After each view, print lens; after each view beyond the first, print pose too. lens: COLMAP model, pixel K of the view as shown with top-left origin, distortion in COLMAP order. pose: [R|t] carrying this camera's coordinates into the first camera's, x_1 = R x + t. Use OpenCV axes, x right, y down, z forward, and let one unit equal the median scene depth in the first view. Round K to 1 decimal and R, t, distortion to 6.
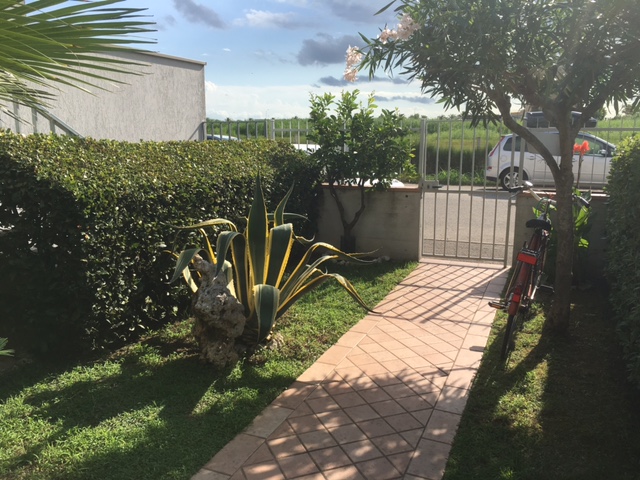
lens RADIAL K [[538.6, 0, 320.0], [0, 538.6, 240.0], [0, 0, 1]] dist [-0.005578, 0.002065]
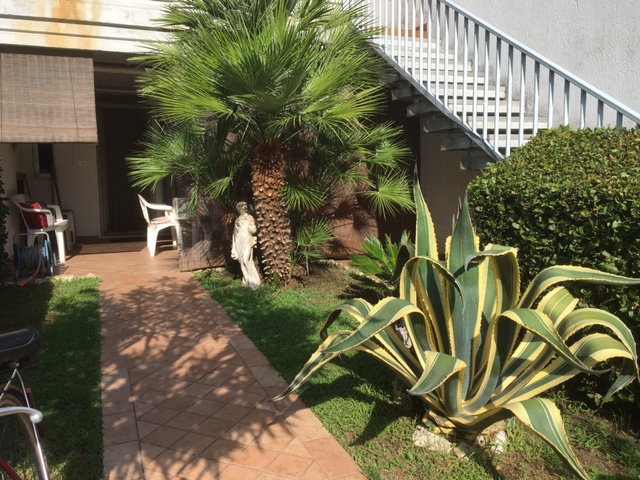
lens RADIAL K [[538.6, 0, 320.0], [0, 538.6, 240.0], [0, 0, 1]] dist [-0.005578, 0.002065]
pose [[-0.711642, 0.079984, -0.697975, 0.523741], [-0.112192, 0.967809, 0.225295, -0.195130], [0.693526, 0.238637, -0.679760, 1.547443]]
